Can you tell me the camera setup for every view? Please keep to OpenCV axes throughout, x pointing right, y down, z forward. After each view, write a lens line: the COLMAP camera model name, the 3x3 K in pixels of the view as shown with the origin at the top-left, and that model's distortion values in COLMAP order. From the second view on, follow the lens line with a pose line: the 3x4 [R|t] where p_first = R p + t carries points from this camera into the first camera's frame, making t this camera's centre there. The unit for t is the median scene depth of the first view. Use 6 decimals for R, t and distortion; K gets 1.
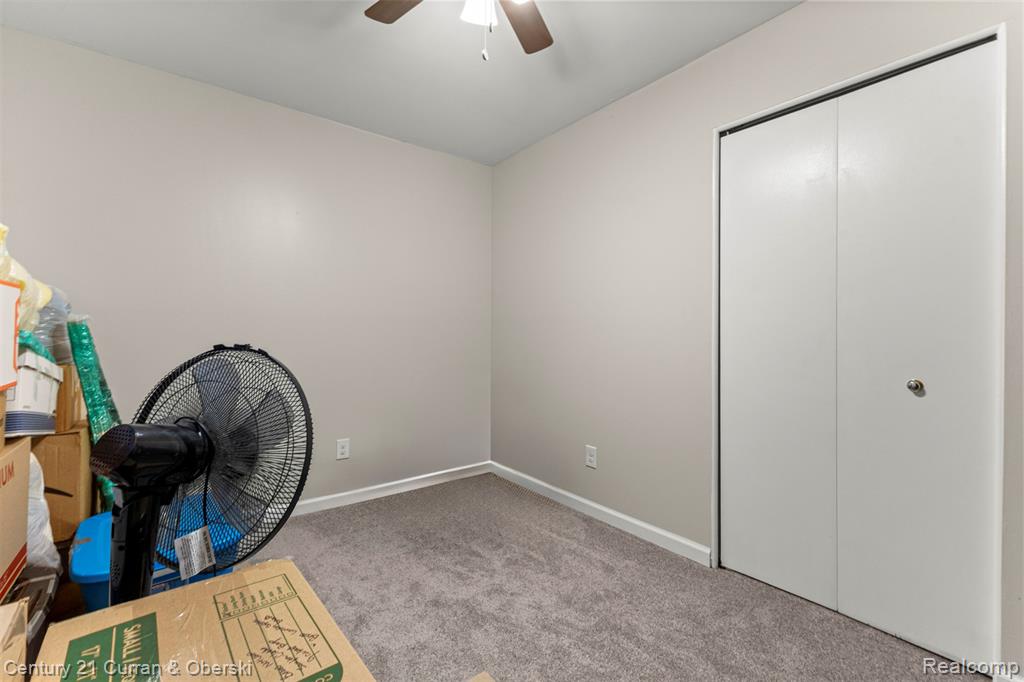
lens RADIAL K [[445.8, 0, 508.6], [0, 445.8, 334.5], [0, 0, 1]] dist [0.009035, -0.001510]
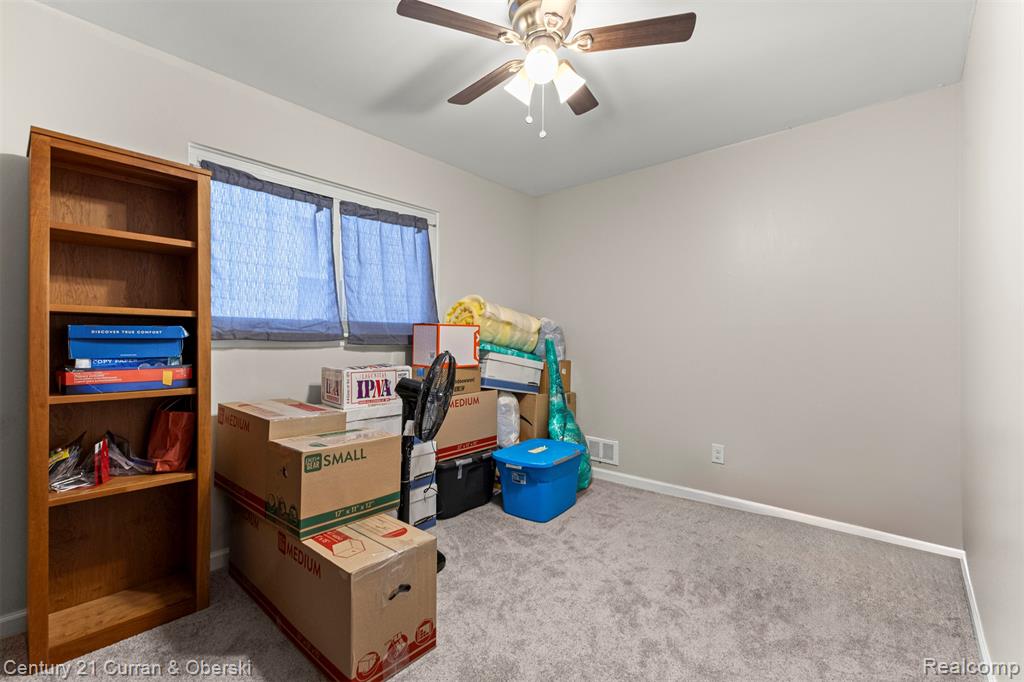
lens RADIAL K [[445.8, 0, 510.2], [0, 445.8, 343.8], [0, 0, 1]] dist [0.009035, -0.001510]
pose [[0.173000, 0.002595, -0.984918, 0.892829], [0.000378, 0.999996, 0.002701, -0.010801], [0.984922, -0.000840, 0.172998, 0.503528]]
